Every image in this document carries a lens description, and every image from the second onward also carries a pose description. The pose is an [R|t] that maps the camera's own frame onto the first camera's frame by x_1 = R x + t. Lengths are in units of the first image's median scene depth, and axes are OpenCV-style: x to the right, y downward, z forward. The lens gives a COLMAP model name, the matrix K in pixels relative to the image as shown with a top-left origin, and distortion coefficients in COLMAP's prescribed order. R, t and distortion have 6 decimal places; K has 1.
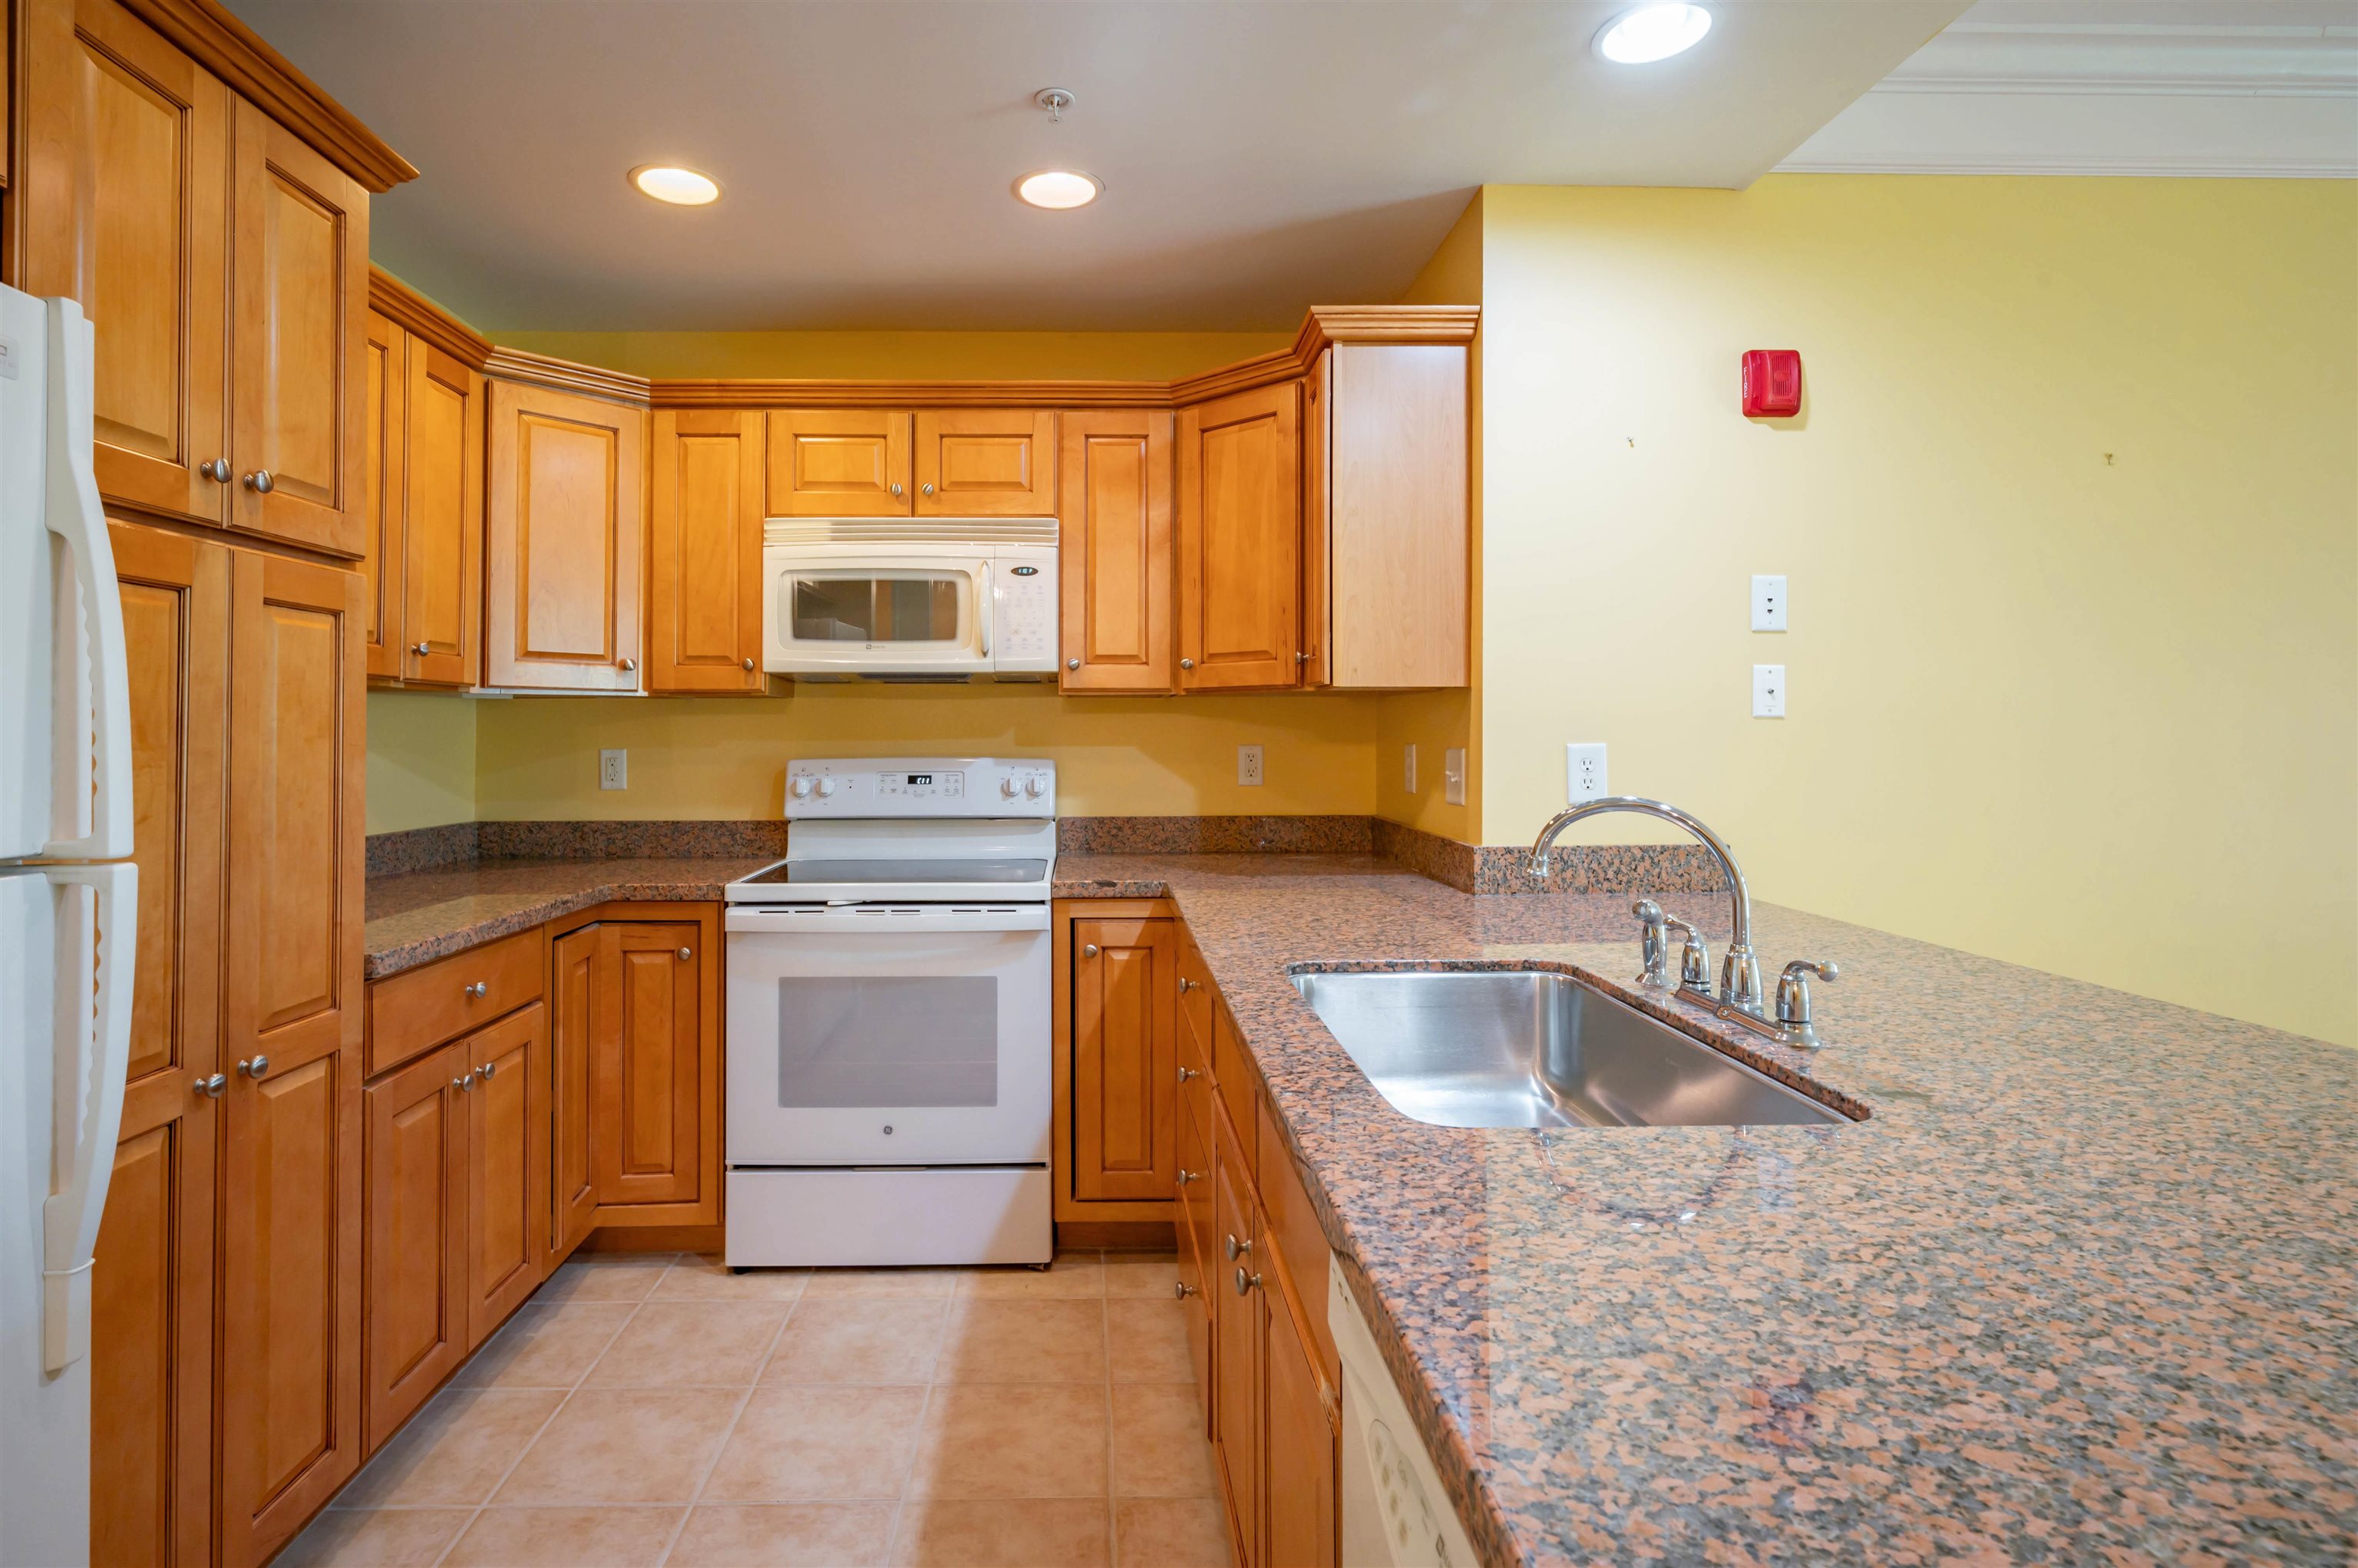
lens RADIAL K [[1137.4, 0, 1174.2], [0, 1137.4, 722.1], [0, 0, 1]] dist [-0.003983, 0.000577]
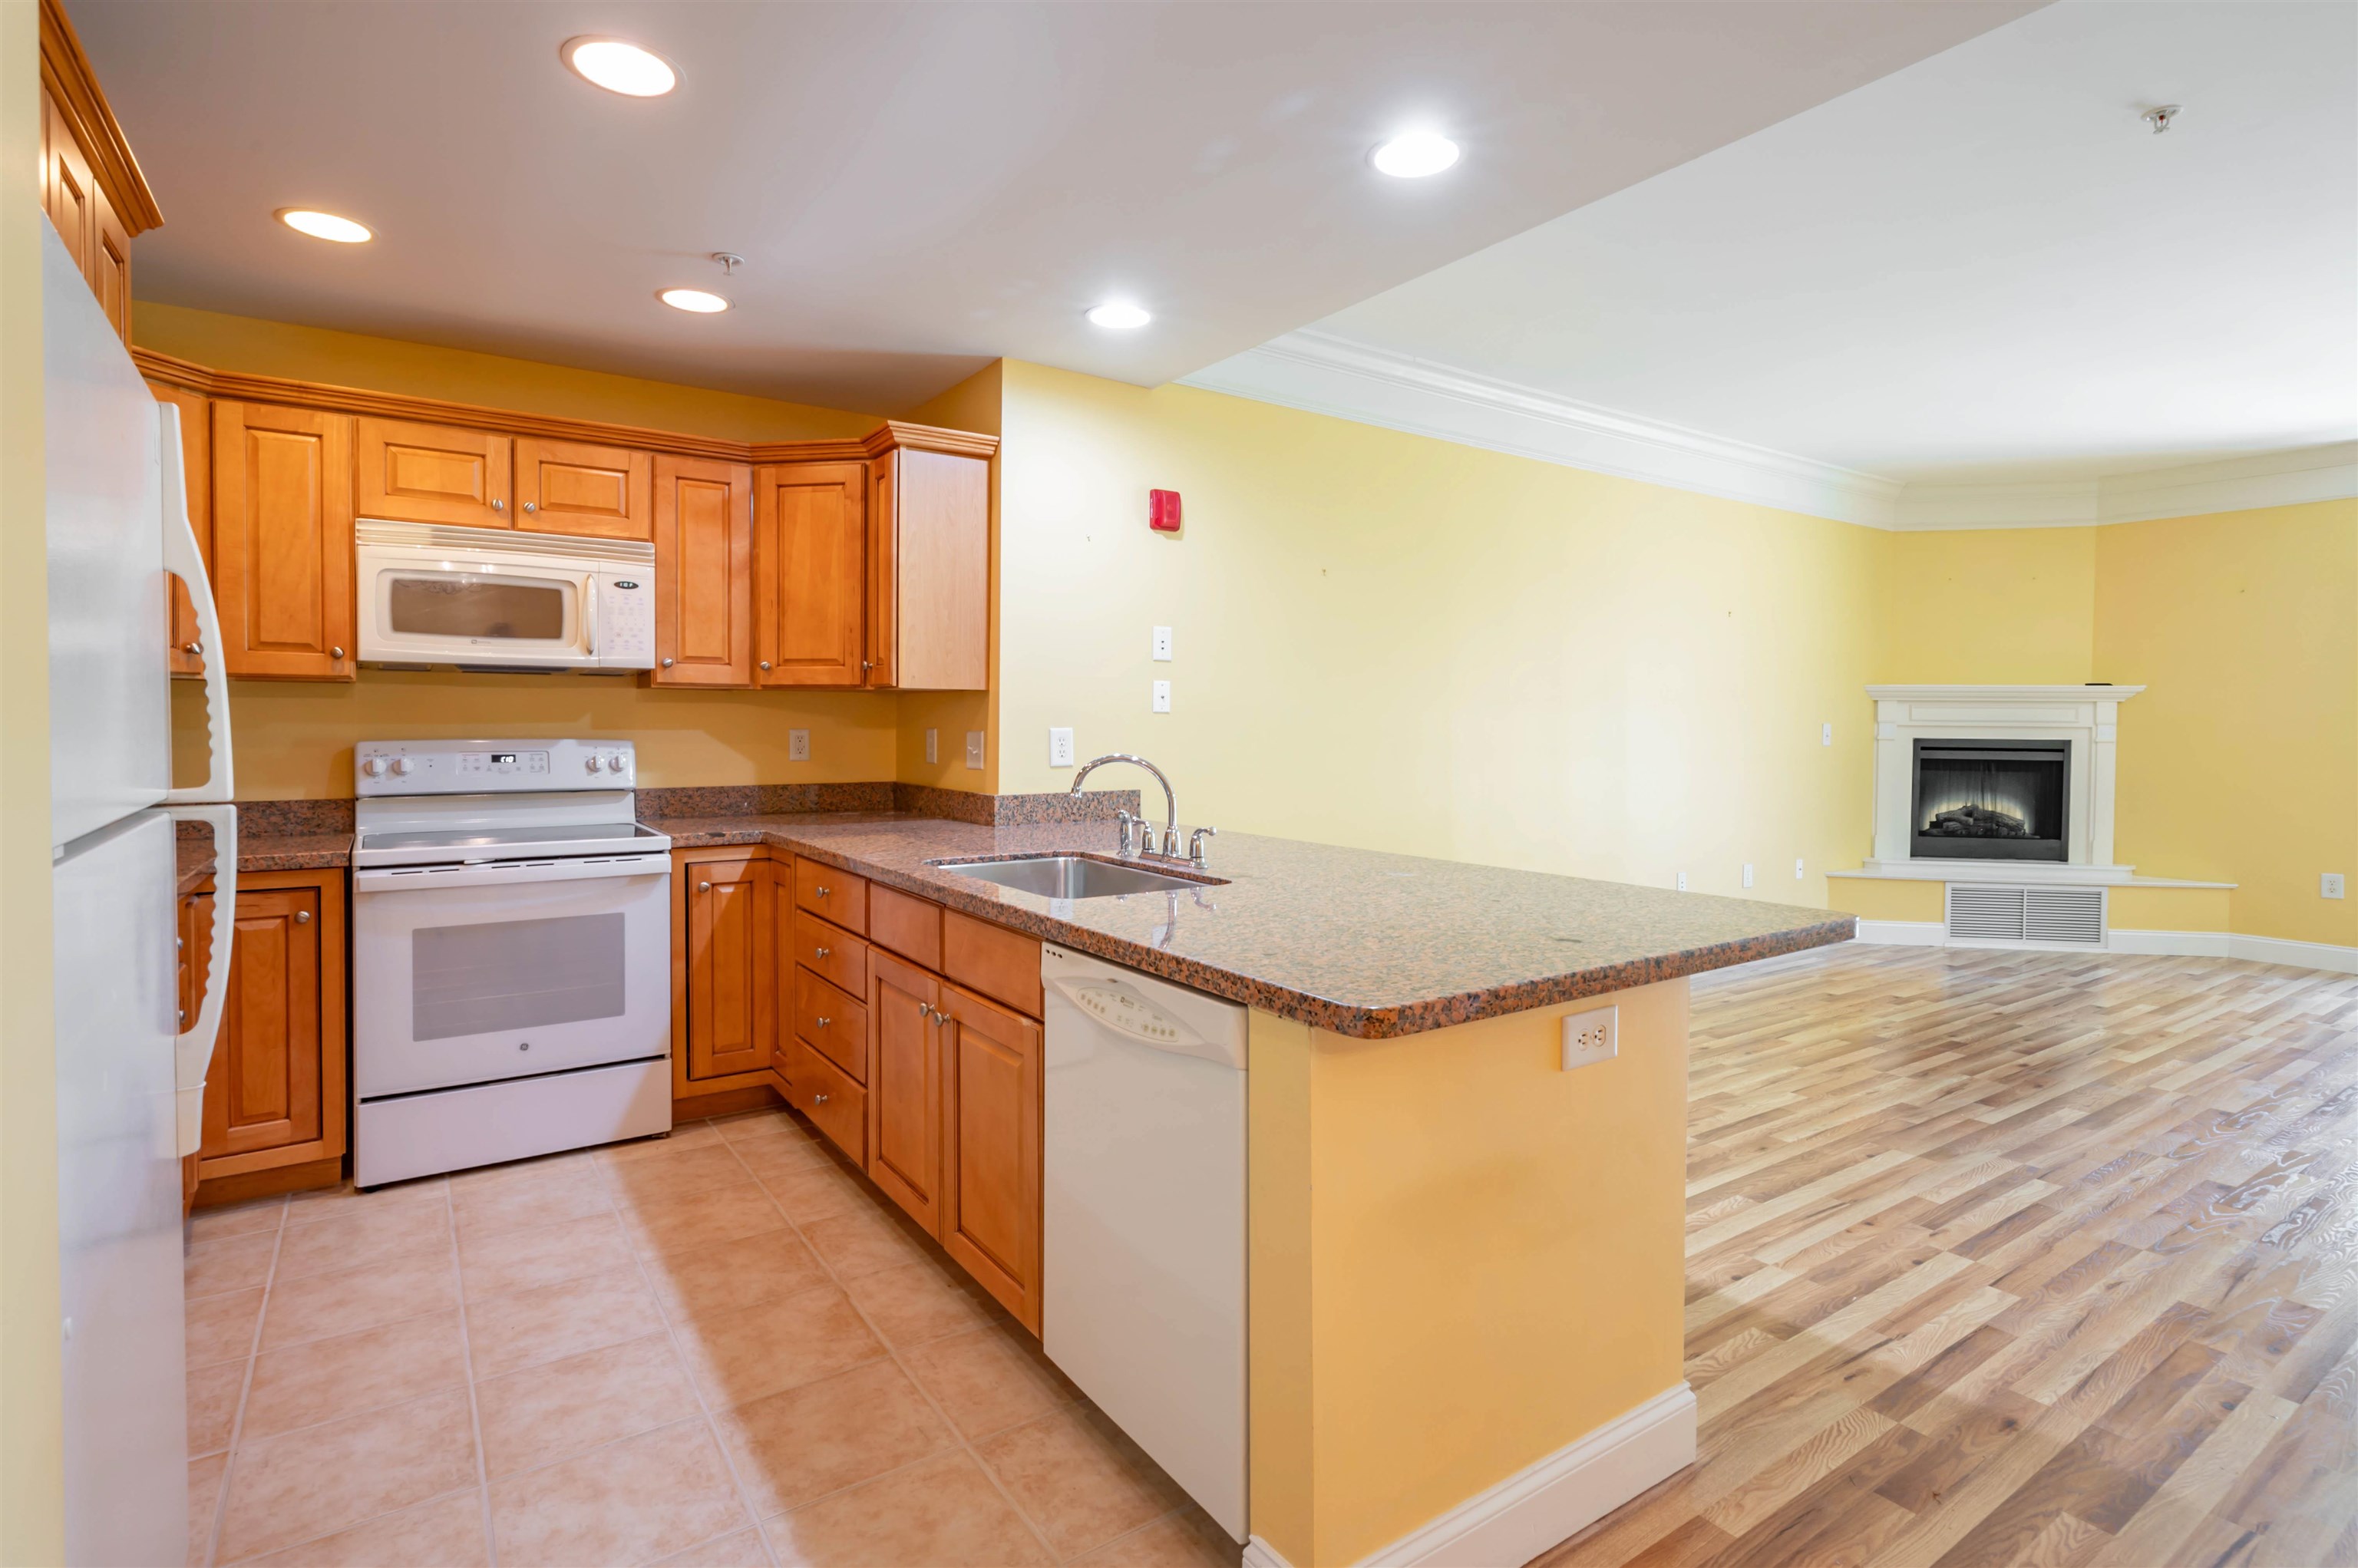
lens RADIAL K [[1098.1, 0, 1213.2], [0, 1098.1, 747.9], [0, 0, 1]] dist [0.004700, 0.000776]
pose [[0.837968, -0.006402, 0.545682, -0.266515], [-0.012430, 0.999448, 0.030814, -0.002964], [-0.545578, -0.032604, 0.837426, -0.355573]]
